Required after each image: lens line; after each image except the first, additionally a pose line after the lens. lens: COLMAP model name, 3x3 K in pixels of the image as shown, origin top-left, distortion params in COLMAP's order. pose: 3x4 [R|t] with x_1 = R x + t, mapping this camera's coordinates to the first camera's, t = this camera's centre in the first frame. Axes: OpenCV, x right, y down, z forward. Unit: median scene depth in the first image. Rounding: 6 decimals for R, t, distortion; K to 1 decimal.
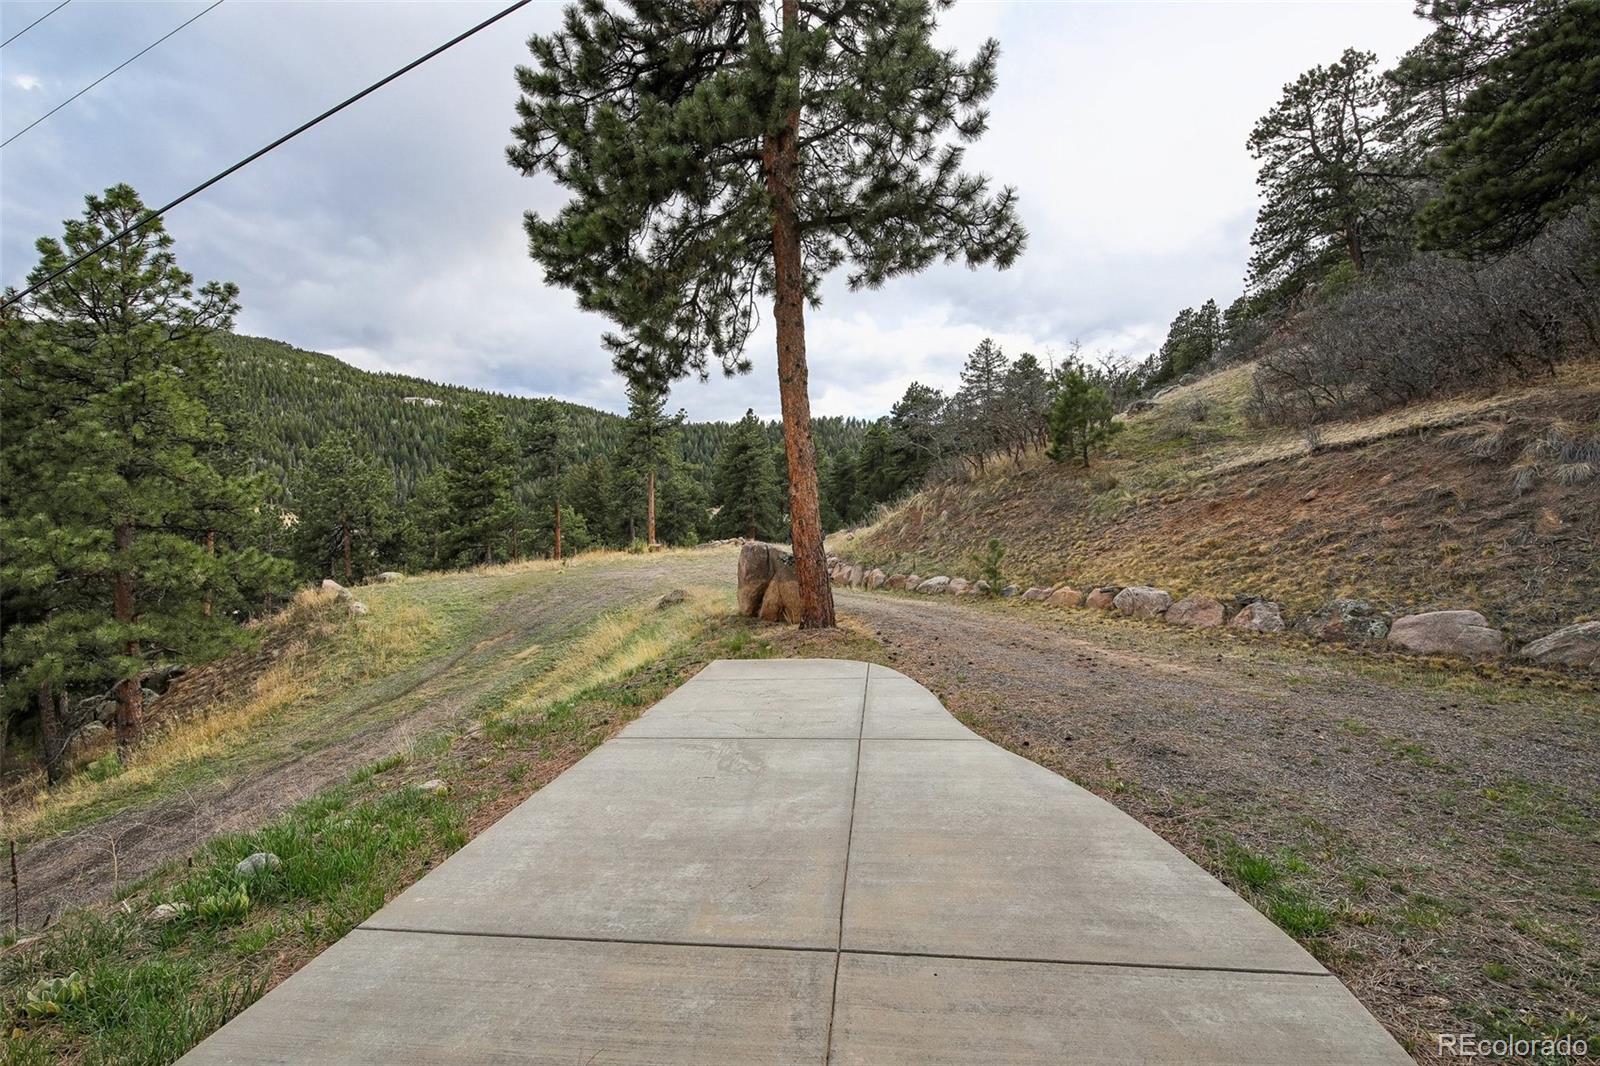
lens RADIAL K [[706.3, 0, 807.8], [0, 706.3, 520.7], [0, 0, 1]] dist [-0.001030, -0.000545]
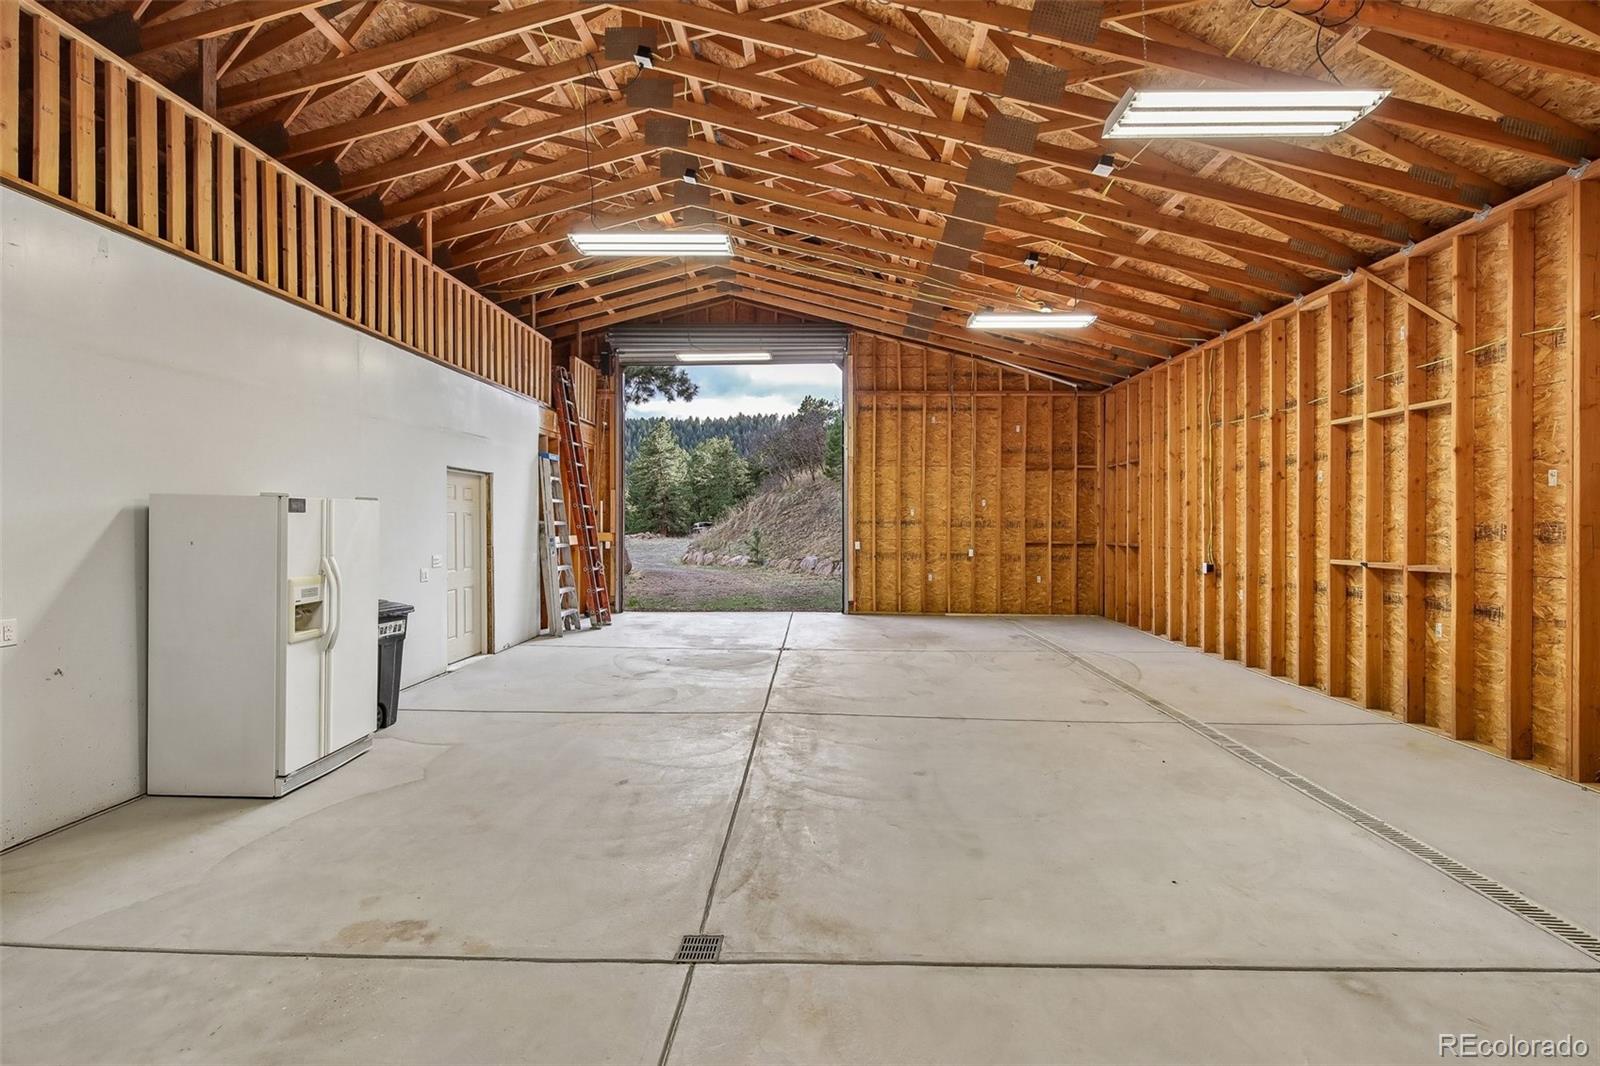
lens RADIAL K [[706.3, 0, 807.8], [0, 706.3, 520.7], [0, 0, 1]] dist [-0.001030, -0.000545]
pose [[0.996255, 0.000701, 0.086456, 0.082410], [-0.001171, 0.999985, 0.005391, -0.001951], [-0.086450, -0.005472, 0.996241, -0.211336]]
